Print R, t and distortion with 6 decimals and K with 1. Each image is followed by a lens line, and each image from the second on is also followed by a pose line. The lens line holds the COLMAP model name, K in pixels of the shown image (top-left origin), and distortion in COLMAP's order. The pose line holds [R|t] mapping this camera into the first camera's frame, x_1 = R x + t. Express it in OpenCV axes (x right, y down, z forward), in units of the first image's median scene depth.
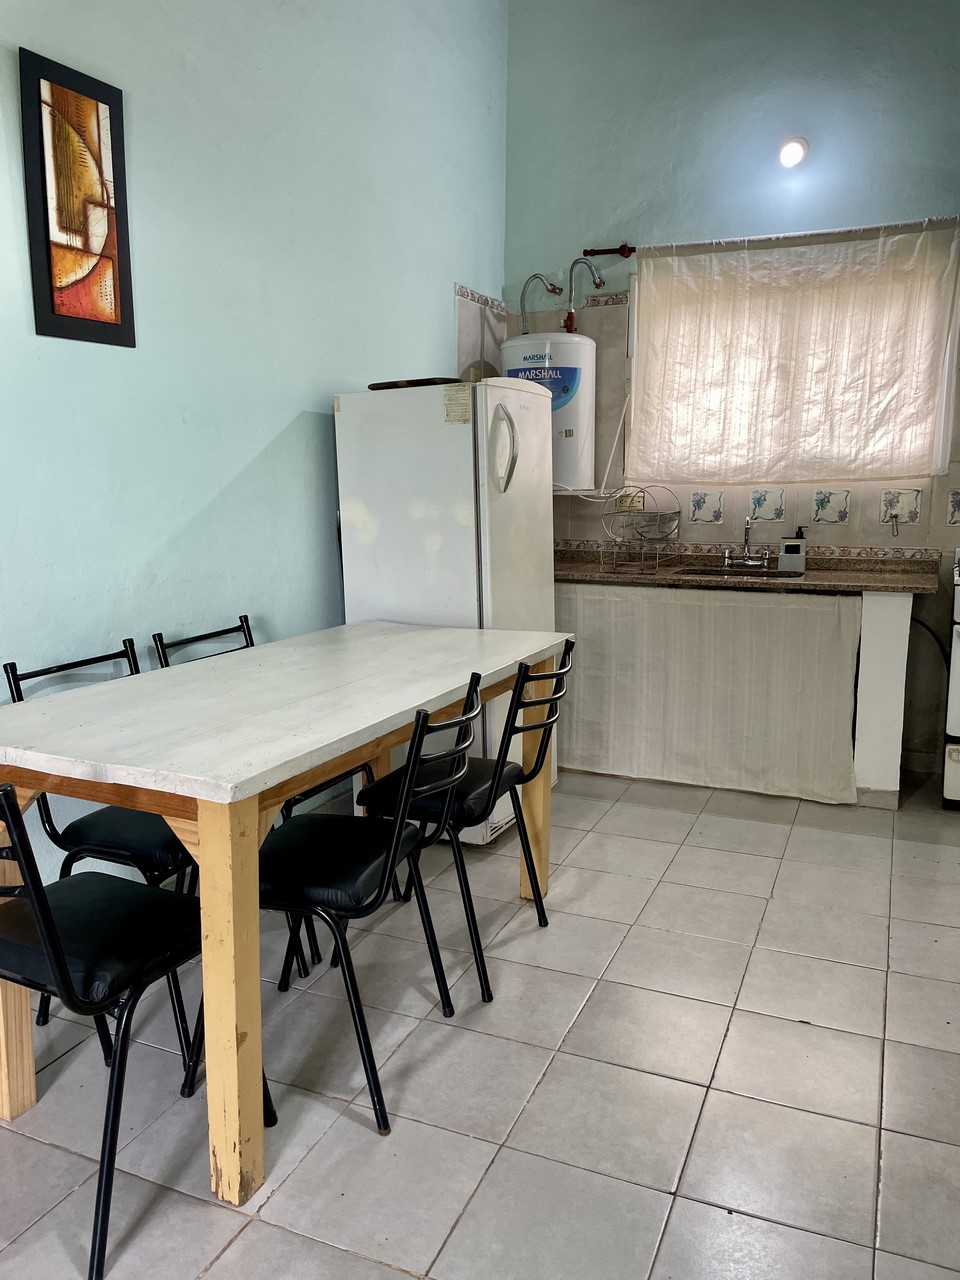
lens RADIAL K [[981.4, 0, 482.7], [0, 981.4, 632.9], [0, 0, 1]] dist [0.086133, -0.122252]
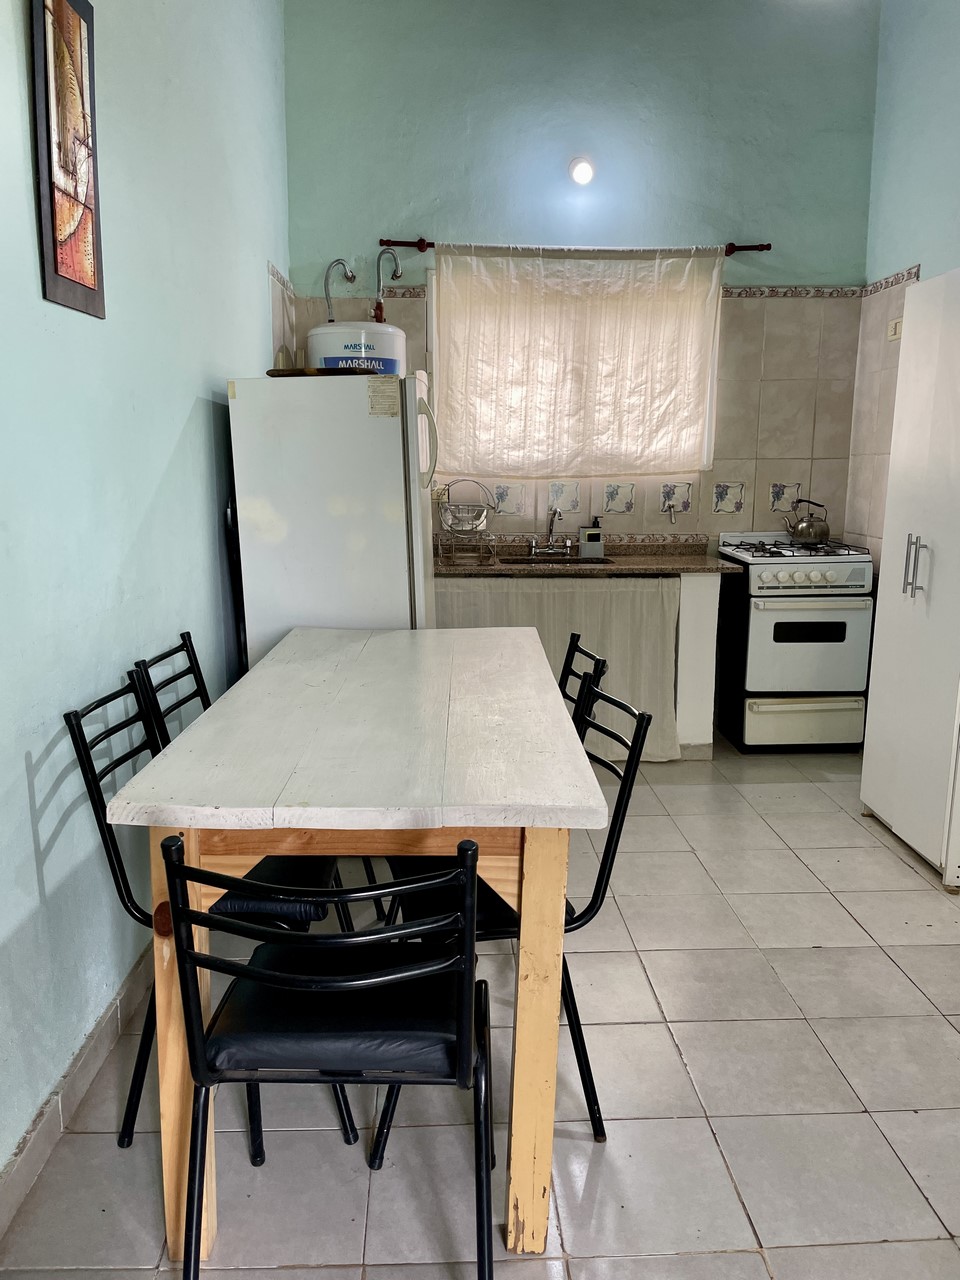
lens RADIAL K [[981.4, 0, 482.7], [0, 981.4, 632.9], [0, 0, 1]] dist [0.086133, -0.122252]
pose [[0.894954, -0.071311, 0.440422, -0.289791], [0.065038, 0.997451, 0.029343, -0.019093], [-0.441392, 0.002384, 0.897311, 0.074989]]
